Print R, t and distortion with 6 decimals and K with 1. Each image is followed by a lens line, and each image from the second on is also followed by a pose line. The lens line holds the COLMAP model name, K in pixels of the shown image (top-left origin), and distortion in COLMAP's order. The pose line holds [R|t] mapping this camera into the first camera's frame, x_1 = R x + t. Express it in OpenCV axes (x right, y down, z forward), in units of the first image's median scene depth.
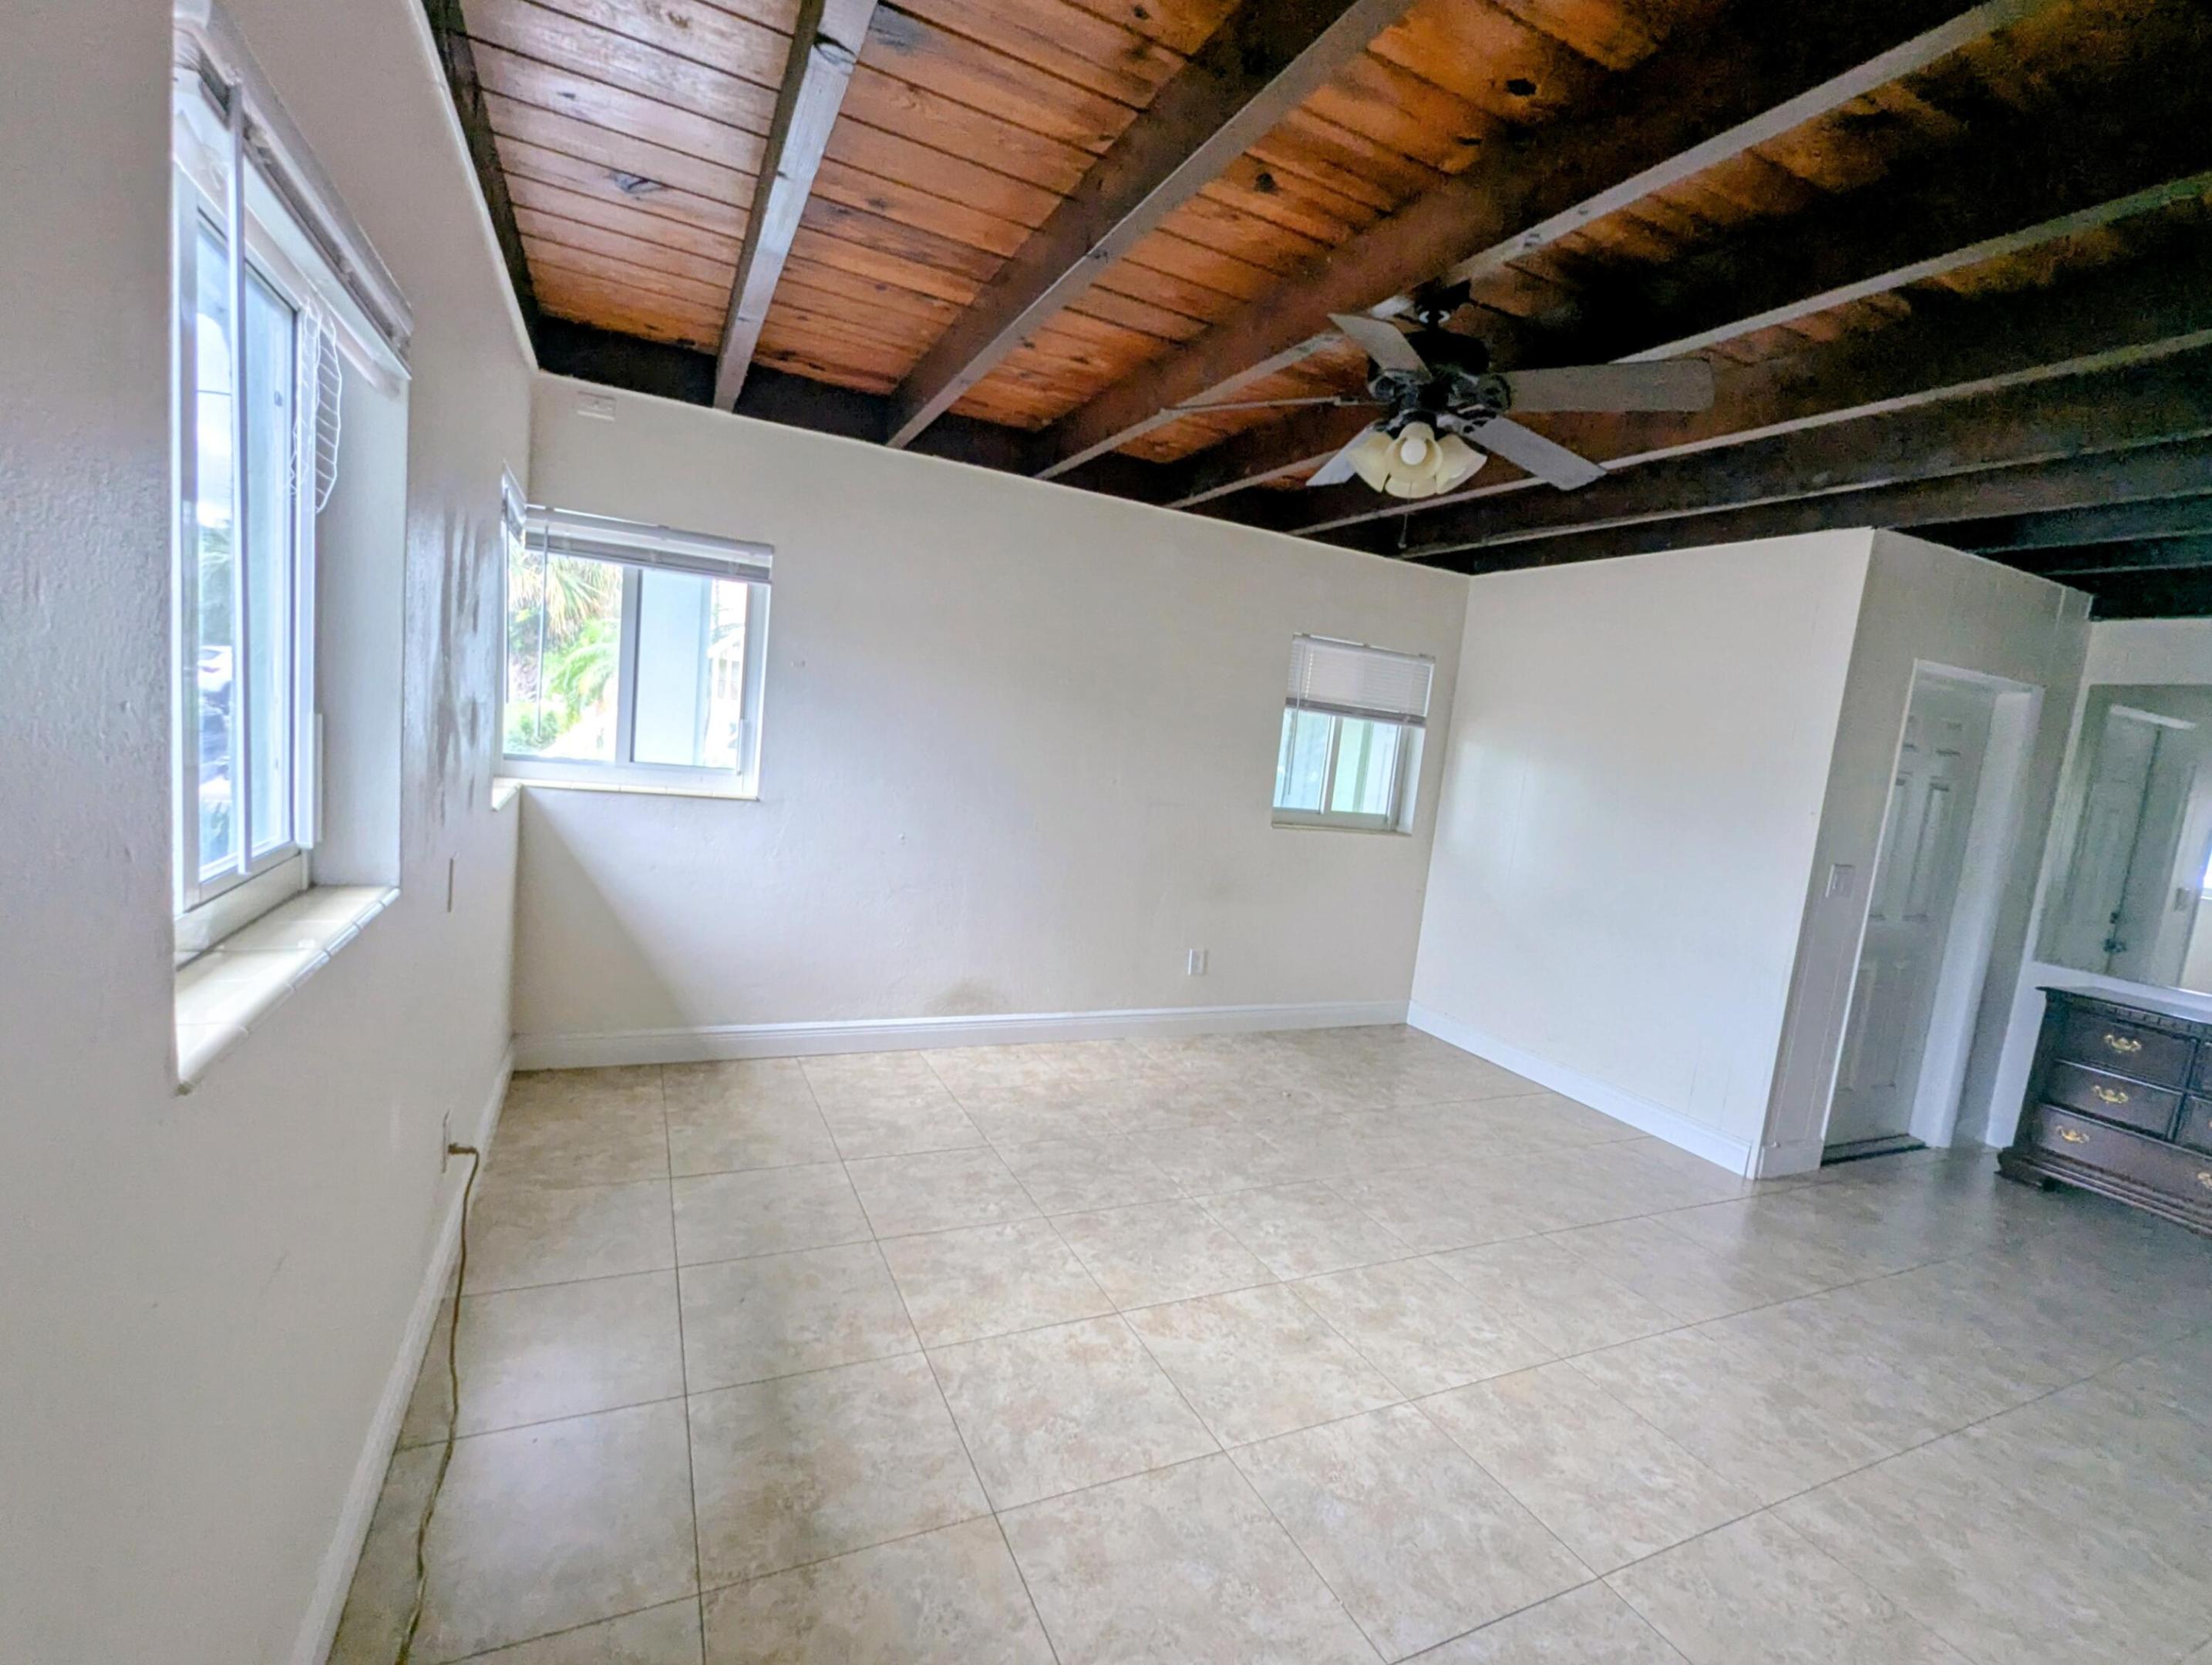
lens RADIAL K [[993.2, 0, 1112.0], [0, 993.2, 841.0], [0, 0, 1]] dist [0.001808, 0.000959]
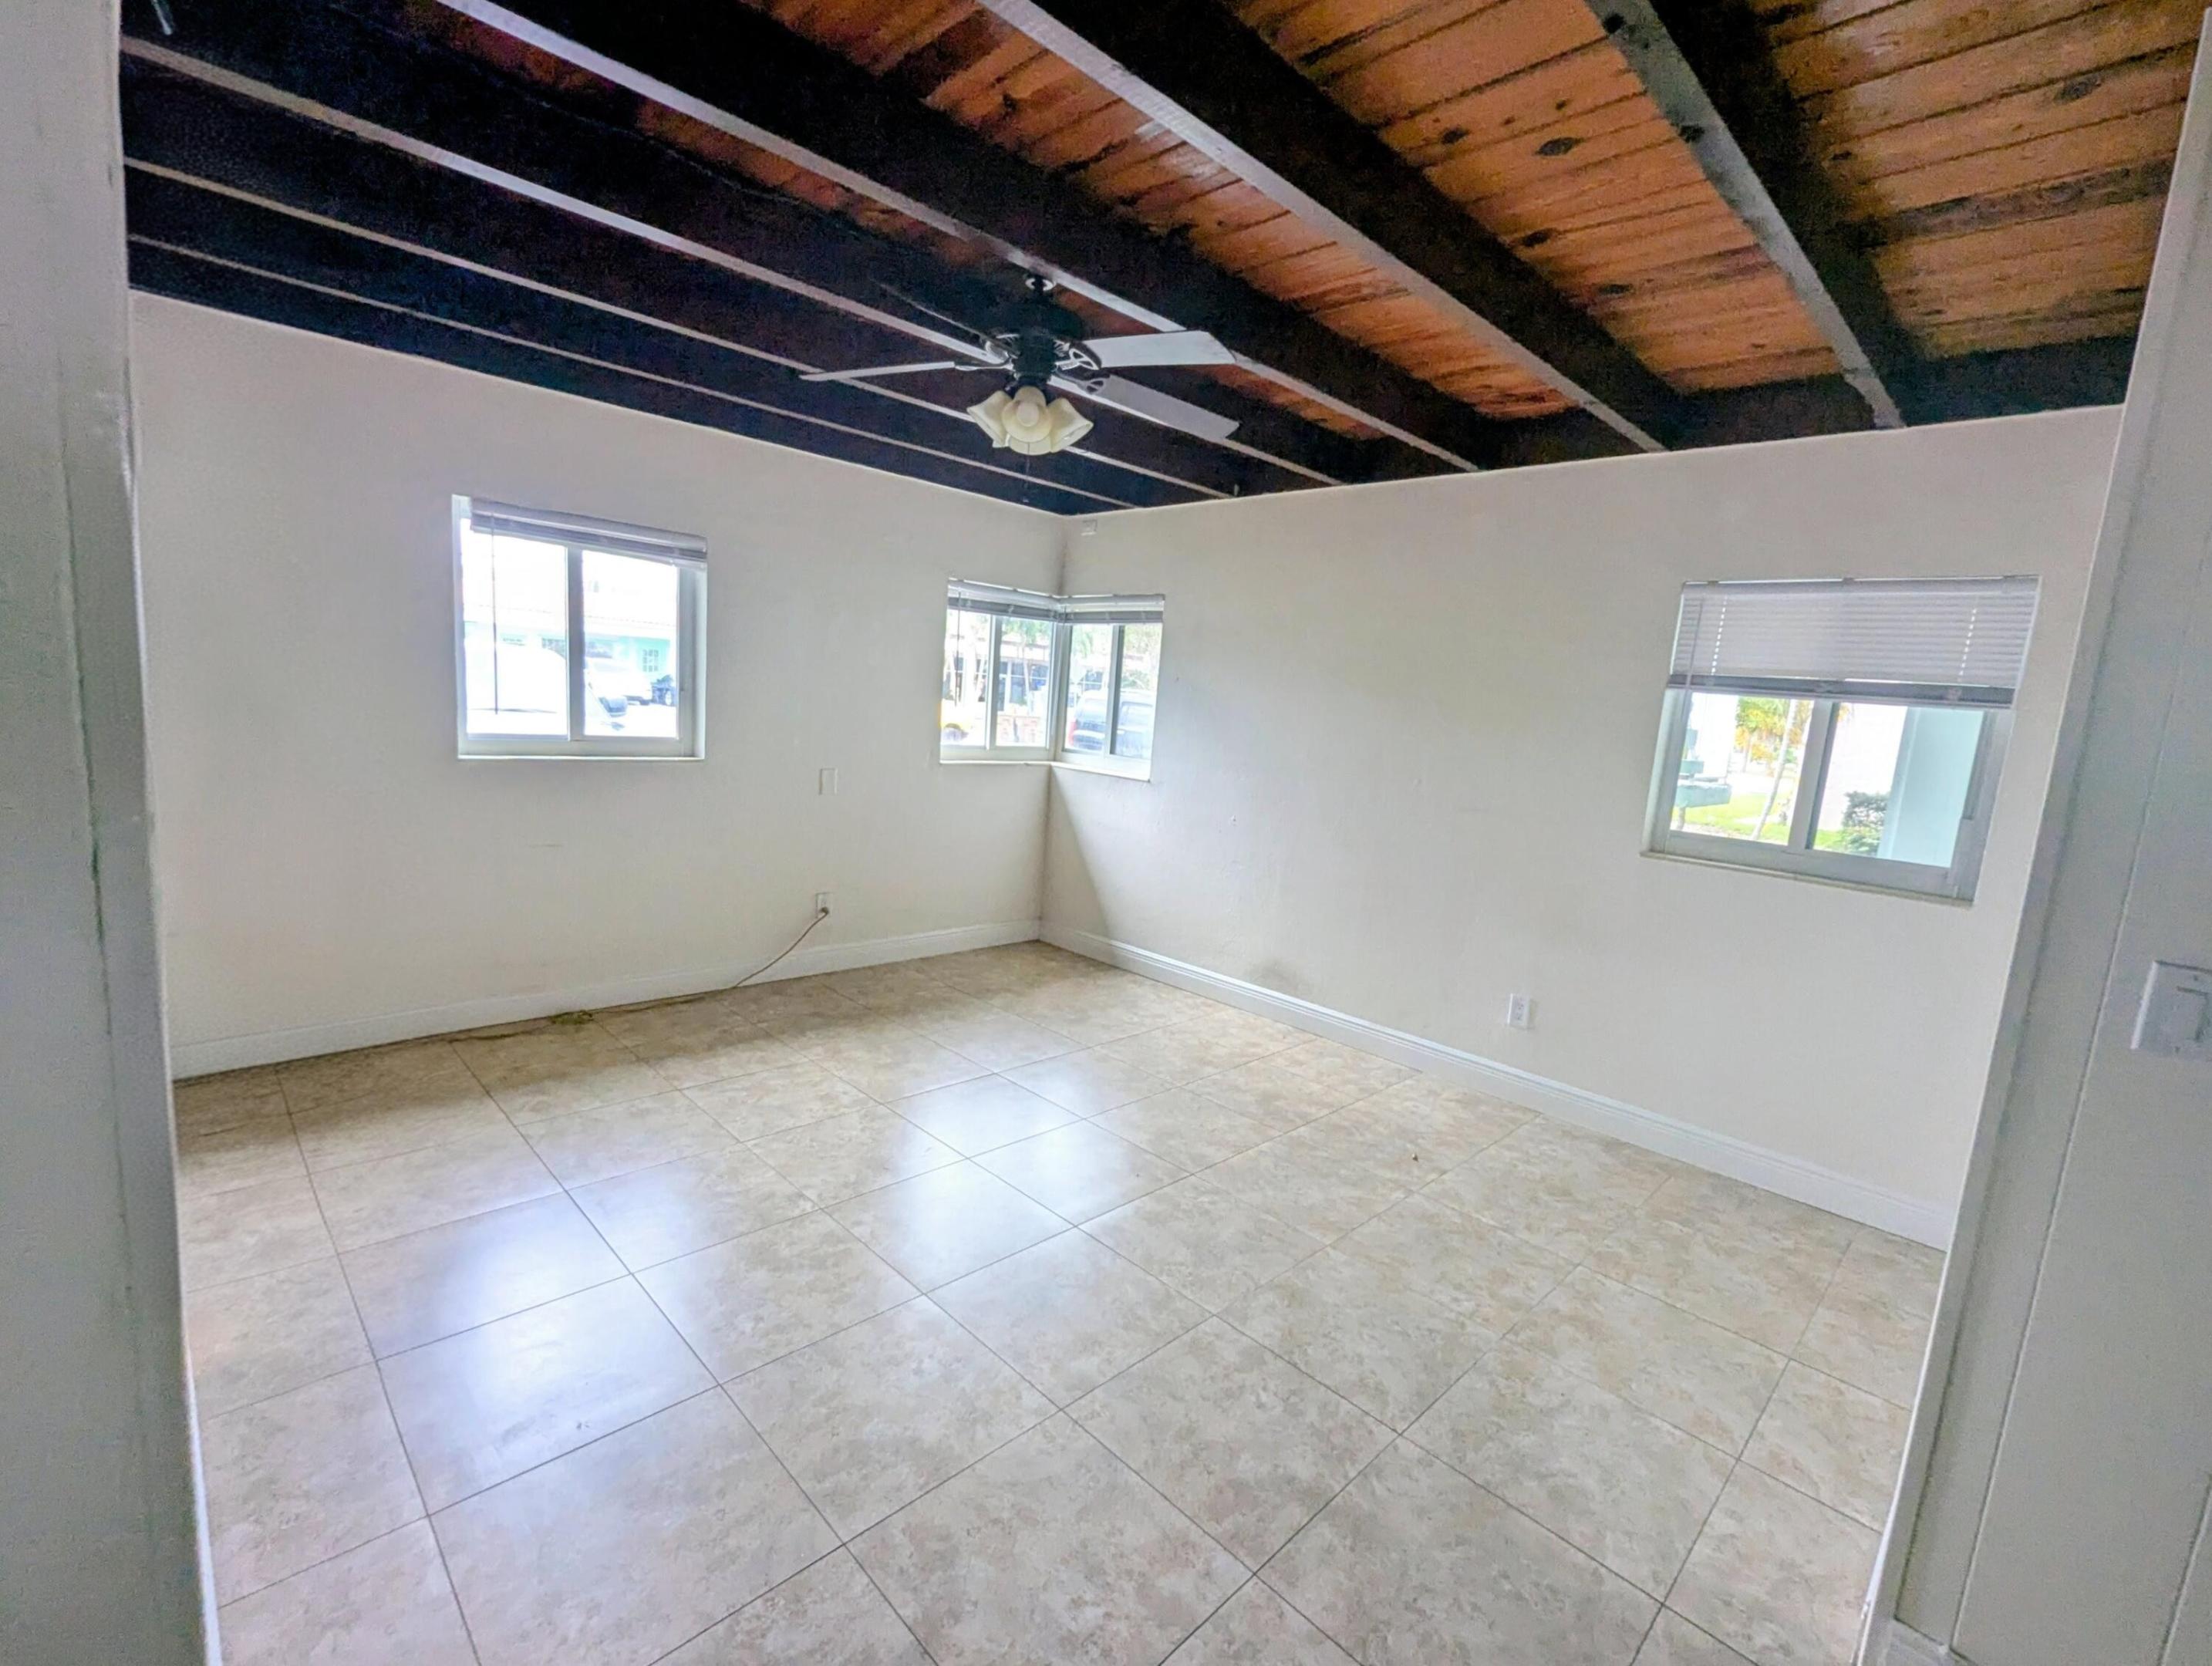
lens RADIAL K [[977.1, 0, 1110.6], [0, 977.1, 840.2], [0, 0, 1]] dist [0.000801, 0.005707]
pose [[0.336531, 0.061215, -0.939681, 1.177812], [-0.148706, 0.988818, 0.011160, 0.041624], [0.929857, 0.135980, 0.341871, 0.670389]]
